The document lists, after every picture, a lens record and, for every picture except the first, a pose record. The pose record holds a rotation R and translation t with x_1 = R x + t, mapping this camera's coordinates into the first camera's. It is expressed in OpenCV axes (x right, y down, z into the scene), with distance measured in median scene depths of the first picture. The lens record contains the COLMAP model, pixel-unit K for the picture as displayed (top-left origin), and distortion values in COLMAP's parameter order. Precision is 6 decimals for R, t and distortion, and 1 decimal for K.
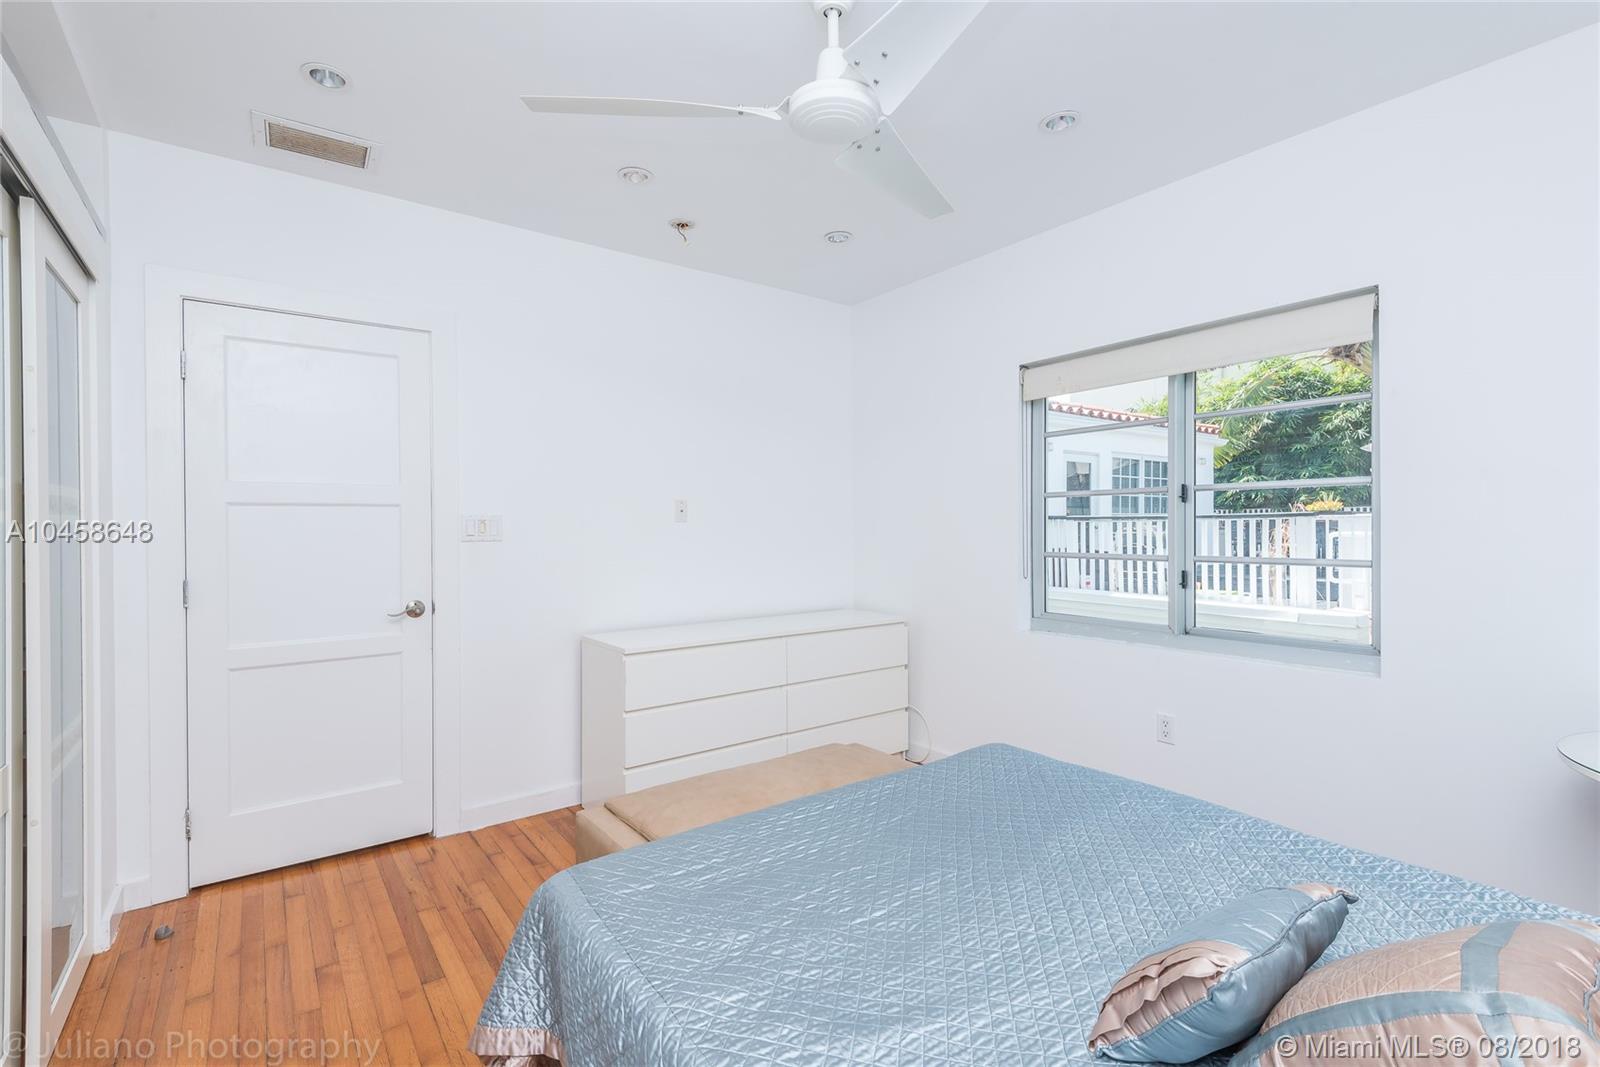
lens RADIAL K [[719.9, 0, 800.1], [0, 719.9, 527.6], [0, 0, 1]] dist [0.011269, -0.010589]
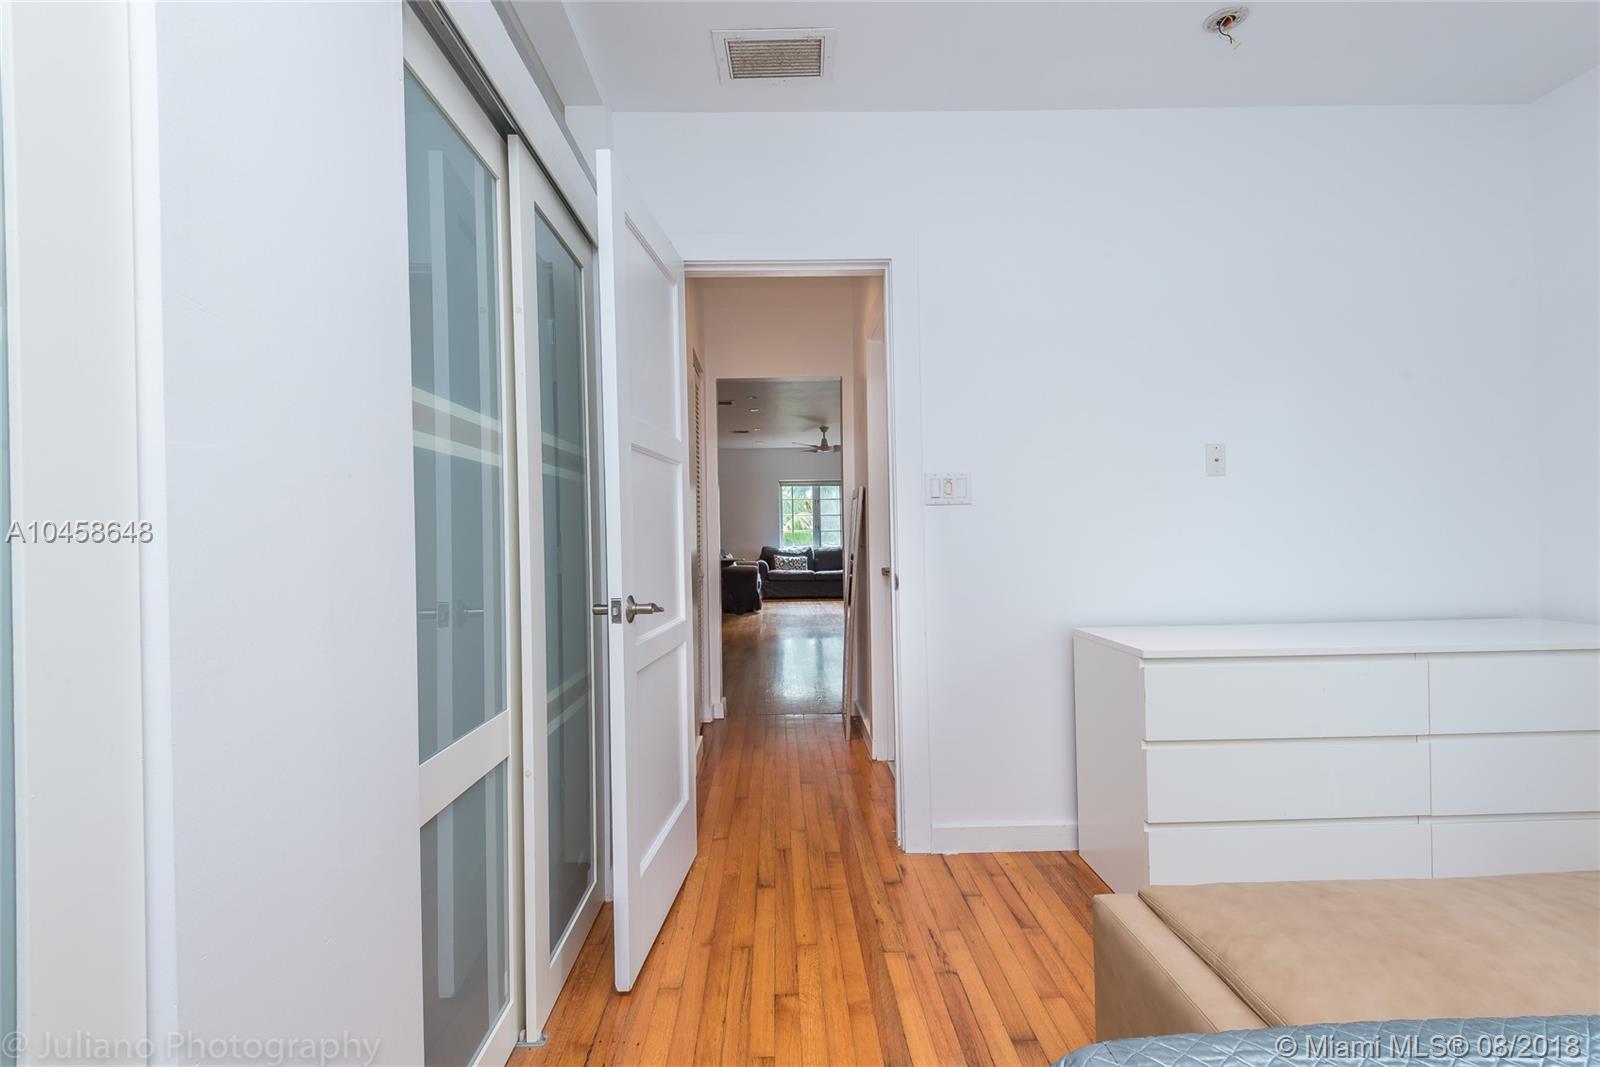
lens RADIAL K [[719.9, 0, 800.1], [0, 719.9, 527.6], [0, 0, 1]] dist [0.011269, -0.010589]
pose [[0.814736, -0.012537, -0.579696, -0.128580], [0.012161, 0.999916, -0.004533, 0.057558], [0.579704, -0.003357, 0.814820, 0.282294]]
